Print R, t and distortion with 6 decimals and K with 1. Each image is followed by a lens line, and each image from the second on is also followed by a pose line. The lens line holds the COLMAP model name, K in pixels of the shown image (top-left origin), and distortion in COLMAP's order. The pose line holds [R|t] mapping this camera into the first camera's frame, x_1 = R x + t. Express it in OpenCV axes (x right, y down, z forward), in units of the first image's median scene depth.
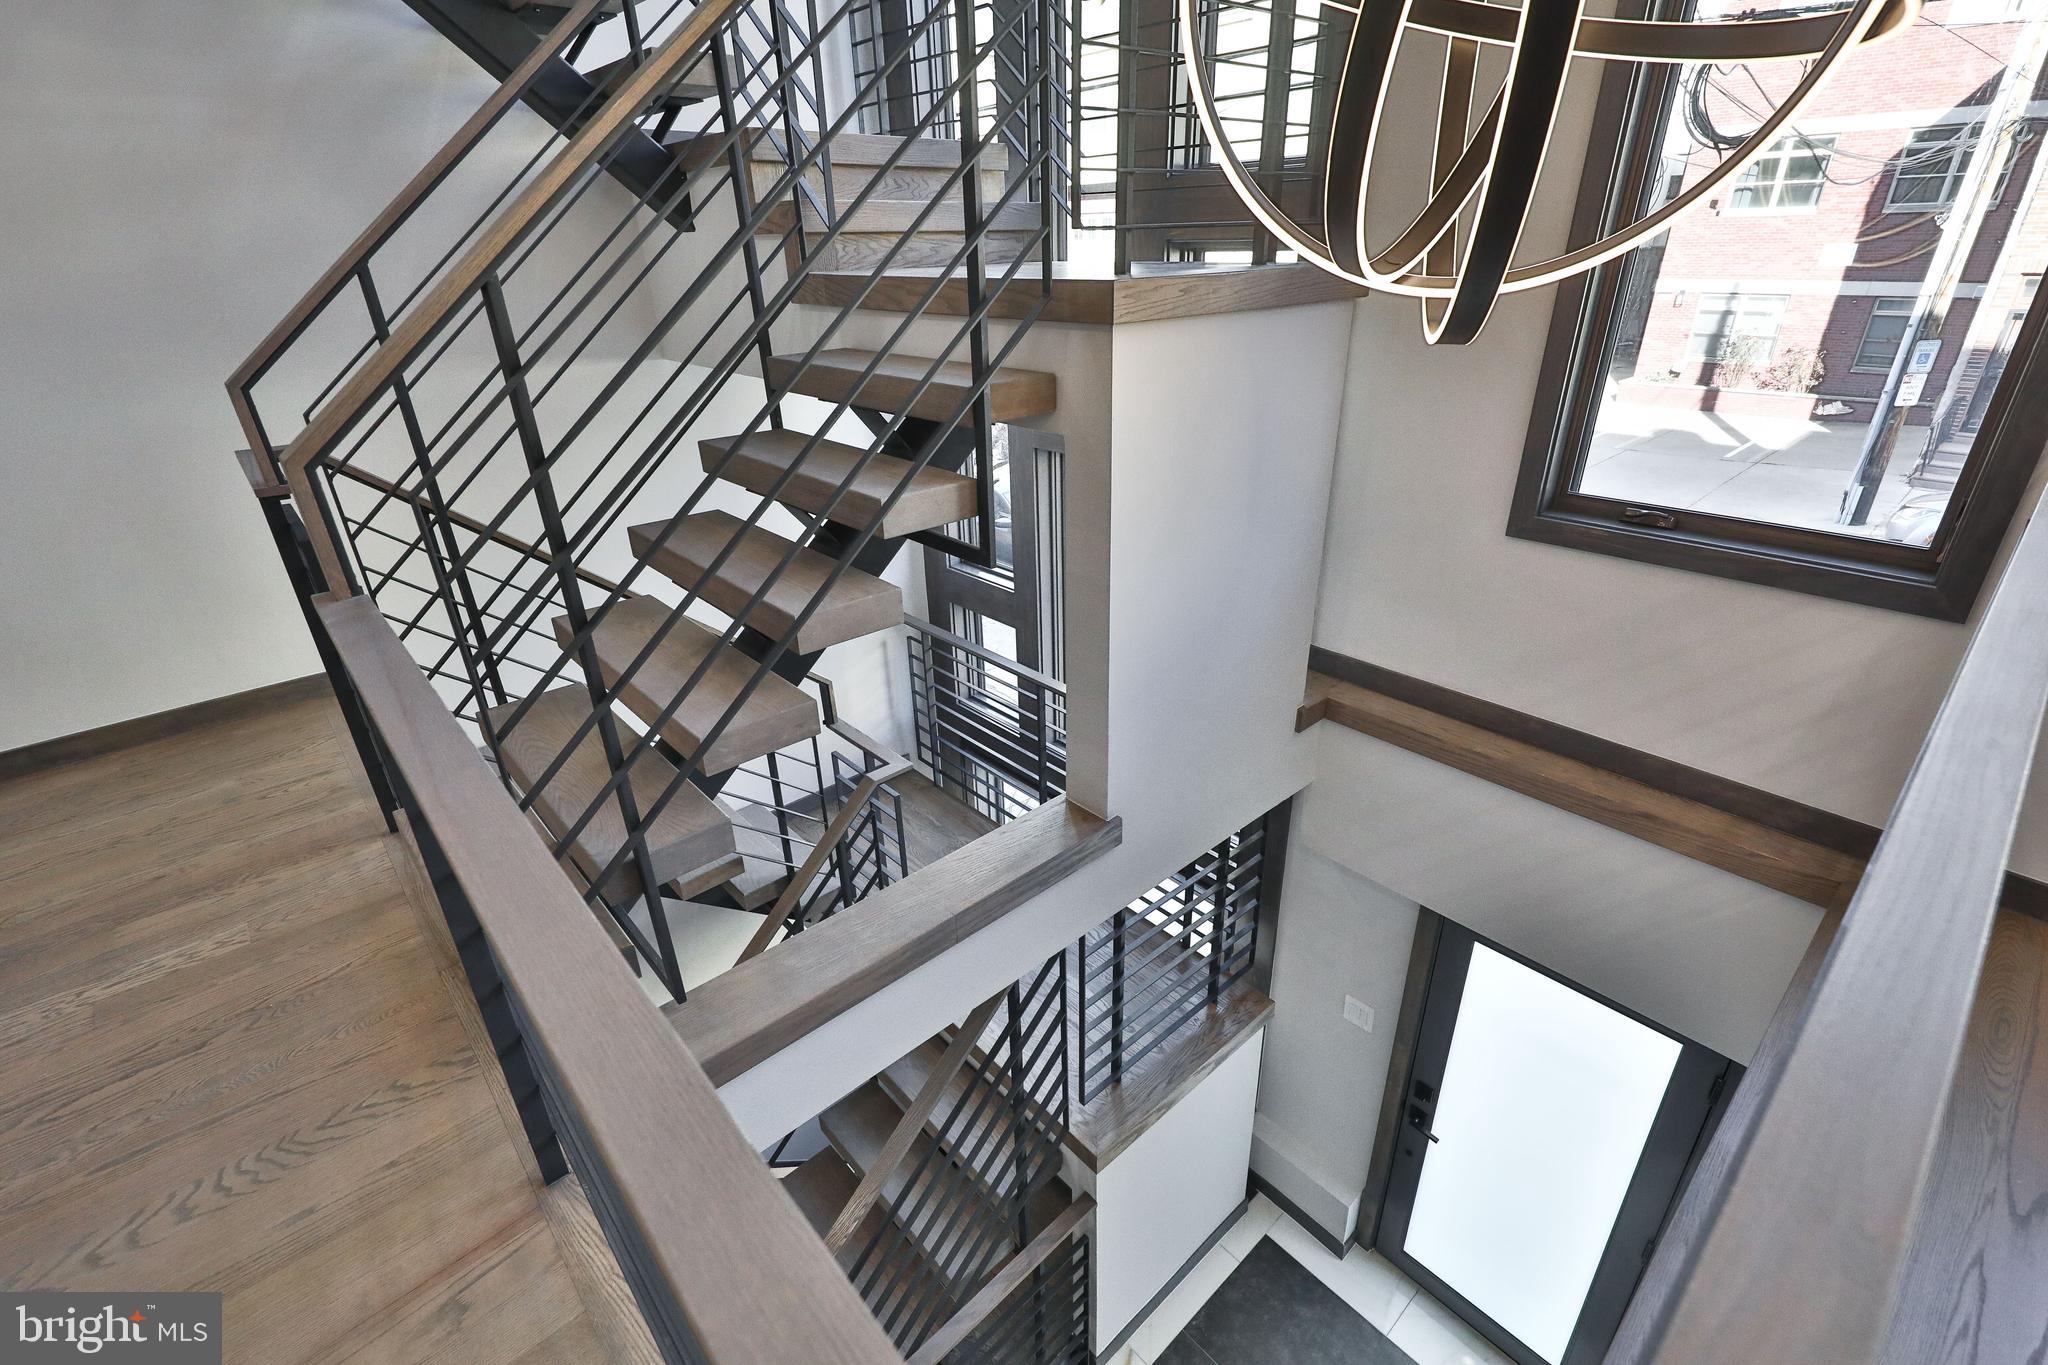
lens RADIAL K [[940.9, 0, 1024.0], [0, 940.9, 682.5], [0, 0, 1]] dist [0.002867, 0.000166]
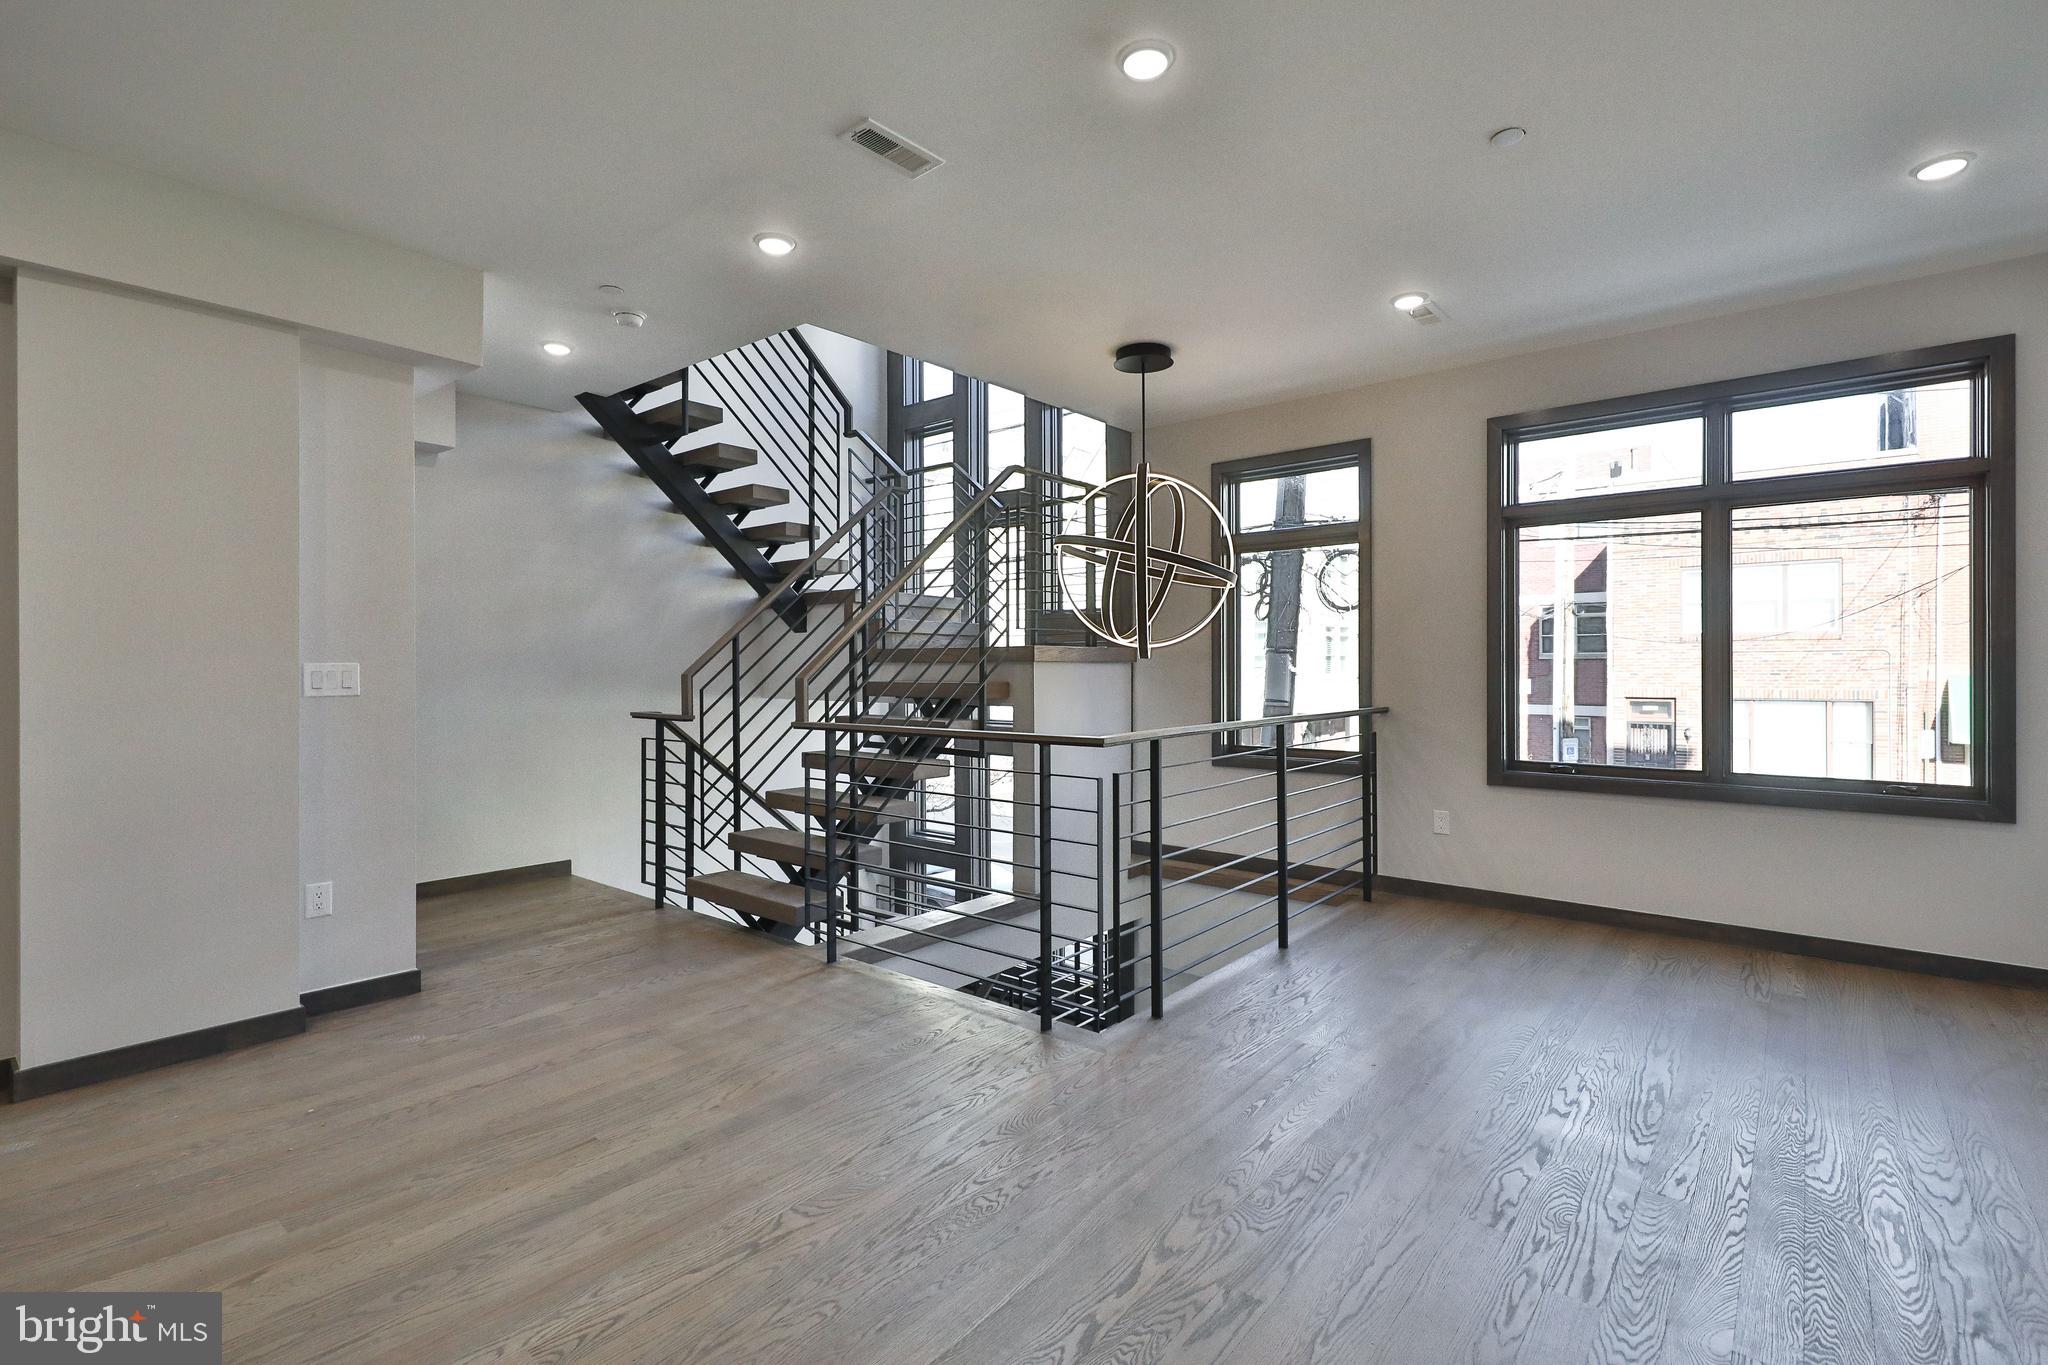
lens RADIAL K [[940.9, 0, 1024.0], [0, 940.9, 682.5], [0, 0, 1]] dist [0.002867, 0.000166]
pose [[0.989951, 0.013009, 0.140814, -0.211959], [0.047102, 0.908567, -0.415075, 0.537551], [-0.133338, 0.417537, 0.898824, -0.935817]]
